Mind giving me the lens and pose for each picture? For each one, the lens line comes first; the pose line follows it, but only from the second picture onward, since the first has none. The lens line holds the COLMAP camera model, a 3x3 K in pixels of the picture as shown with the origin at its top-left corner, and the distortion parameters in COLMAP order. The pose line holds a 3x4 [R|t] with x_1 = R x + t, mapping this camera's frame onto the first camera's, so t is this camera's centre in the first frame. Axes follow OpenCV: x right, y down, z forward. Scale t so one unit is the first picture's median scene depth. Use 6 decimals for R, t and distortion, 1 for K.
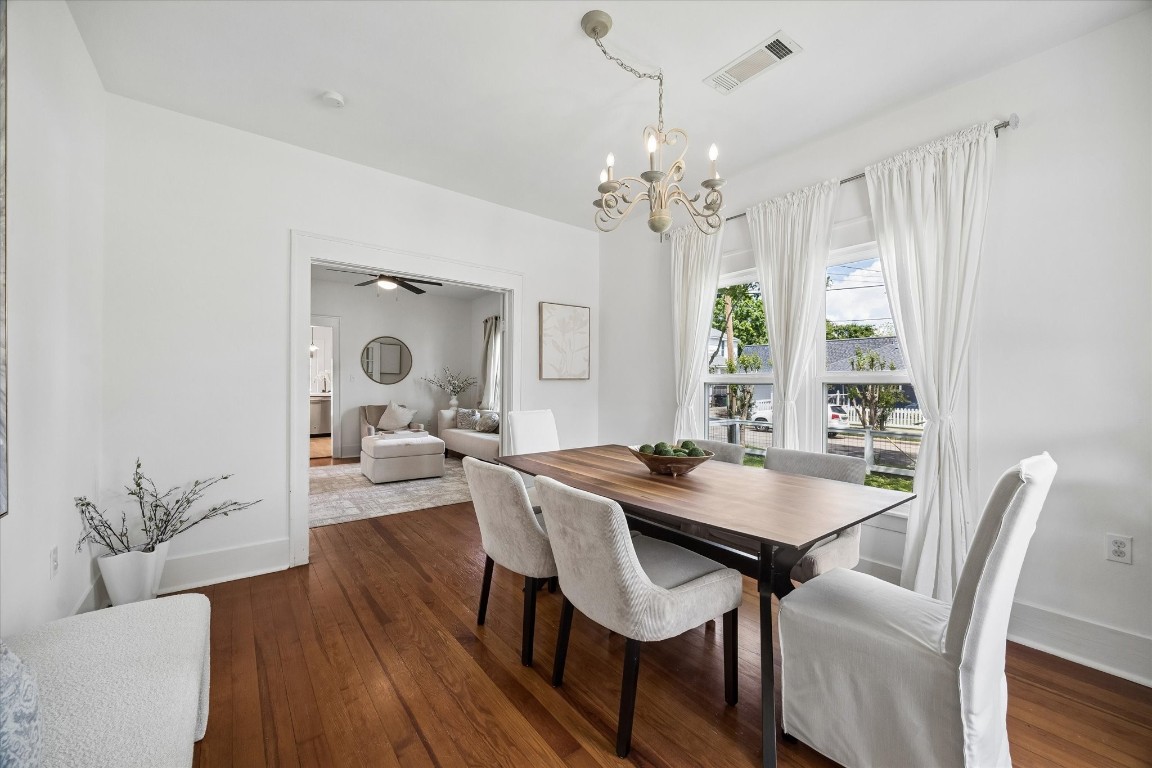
lens RADIAL K [[447.8, 0, 578.2], [0, 447.8, 381.6], [0, 0, 1]] dist [0.003194, 0.000365]
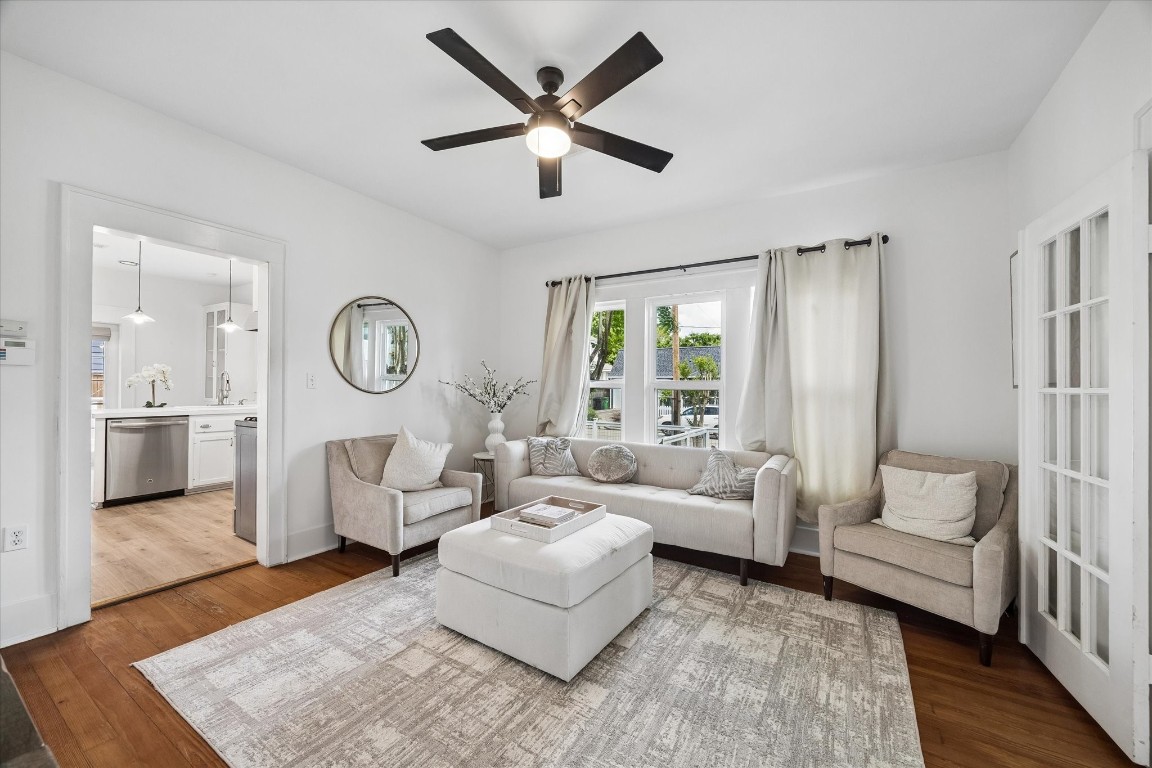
lens RADIAL K [[447.8, 0, 576.4], [0, 447.8, 386.8], [0, 0, 1]] dist [0.003194, 0.000365]
pose [[0.911364, 0.003947, 0.411583, -0.359587], [-0.006842, 0.999961, 0.005559, -0.002430], [-0.411545, -0.007882, 0.911355, 0.404096]]
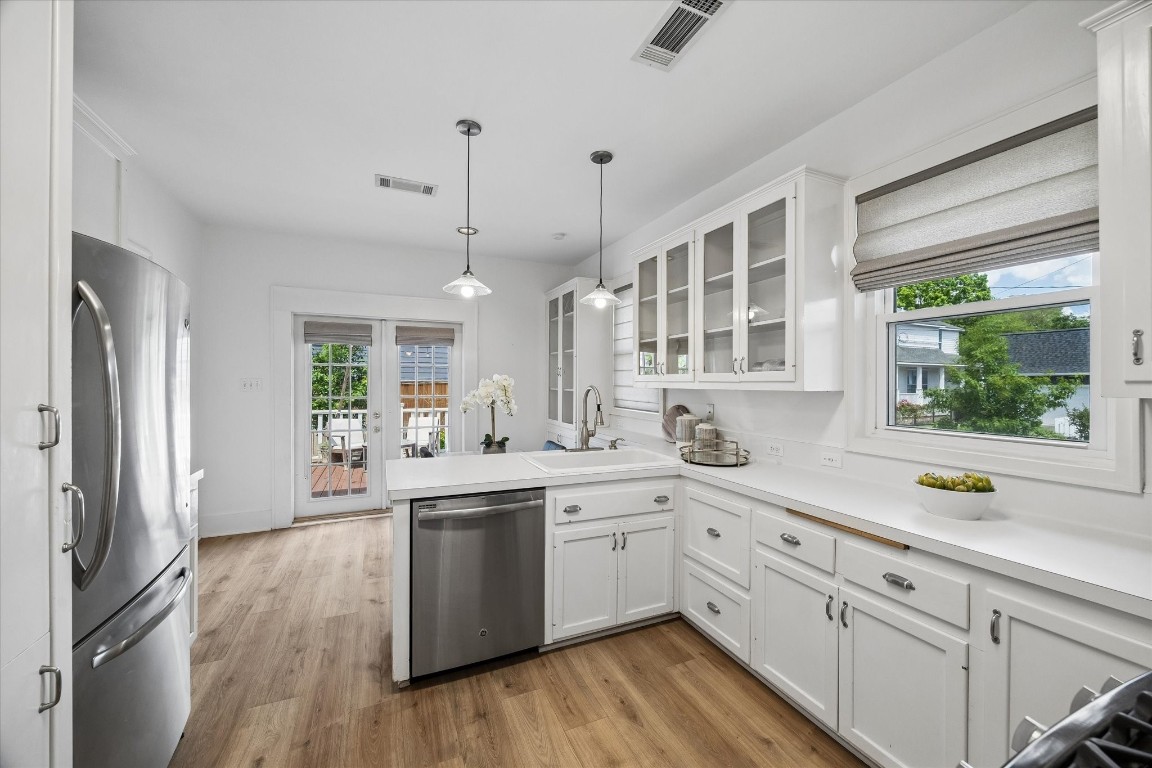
lens RADIAL K [[447.8, 0, 582.6], [0, 447.8, 385.4], [0, 0, 1]] dist [0.003194, 0.000365]
pose [[0.988242, -0.004921, -0.152821, -0.495981], [0.005604, 0.999976, 0.004040, -0.017996], [0.152798, -0.004849, 0.988246, 0.823898]]
